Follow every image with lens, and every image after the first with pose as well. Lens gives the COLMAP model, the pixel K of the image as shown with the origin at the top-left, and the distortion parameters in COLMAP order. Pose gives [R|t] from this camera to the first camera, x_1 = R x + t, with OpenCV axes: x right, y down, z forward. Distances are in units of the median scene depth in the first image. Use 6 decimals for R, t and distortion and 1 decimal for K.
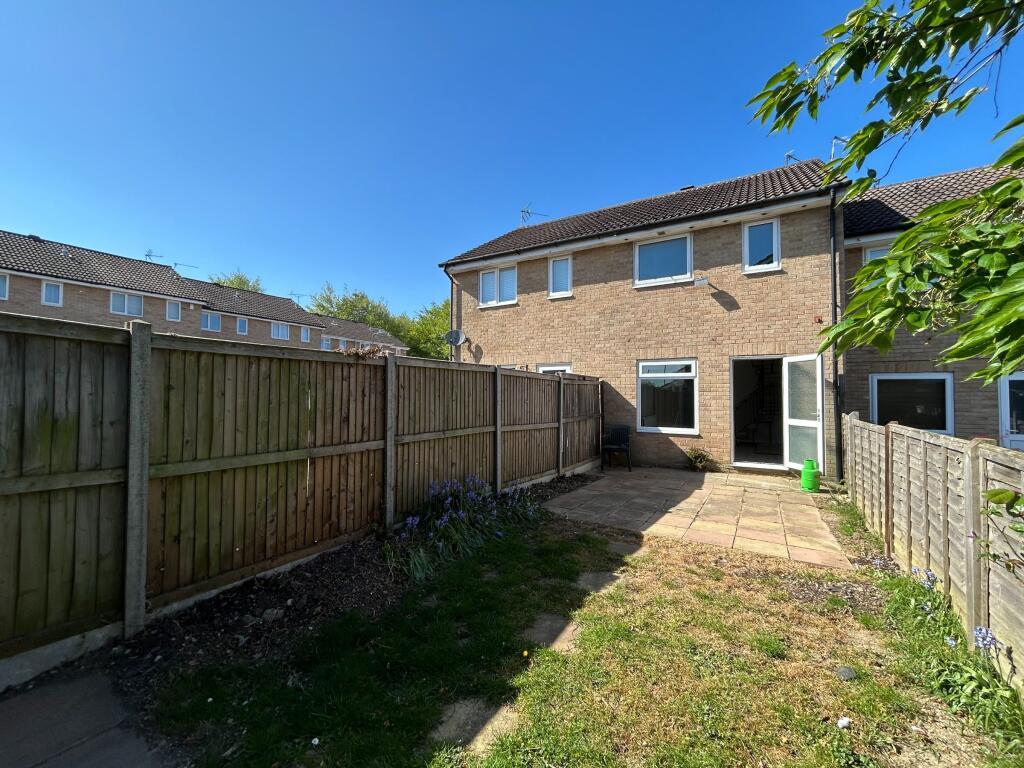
lens RADIAL K [[407.3, 0, 510.0], [0, 407.3, 382.8], [0, 0, 1]] dist [-0.002788, -0.000309]
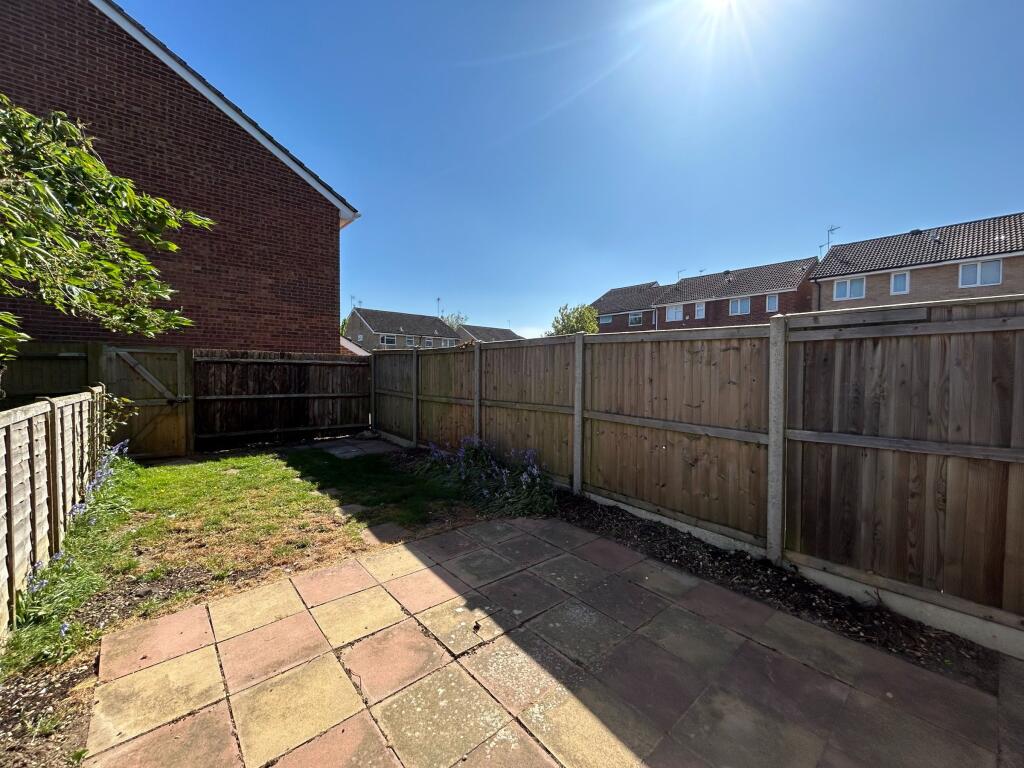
lens RADIAL K [[407.3, 0, 511.2], [0, 407.3, 383.9], [0, 0, 1]] dist [-0.002788, -0.000309]
pose [[-0.277485, 0.021462, -0.960490, 0.873153], [0.019648, 0.999668, 0.016661, 0.046708], [0.960529, -0.014248, -0.277814, 1.235271]]
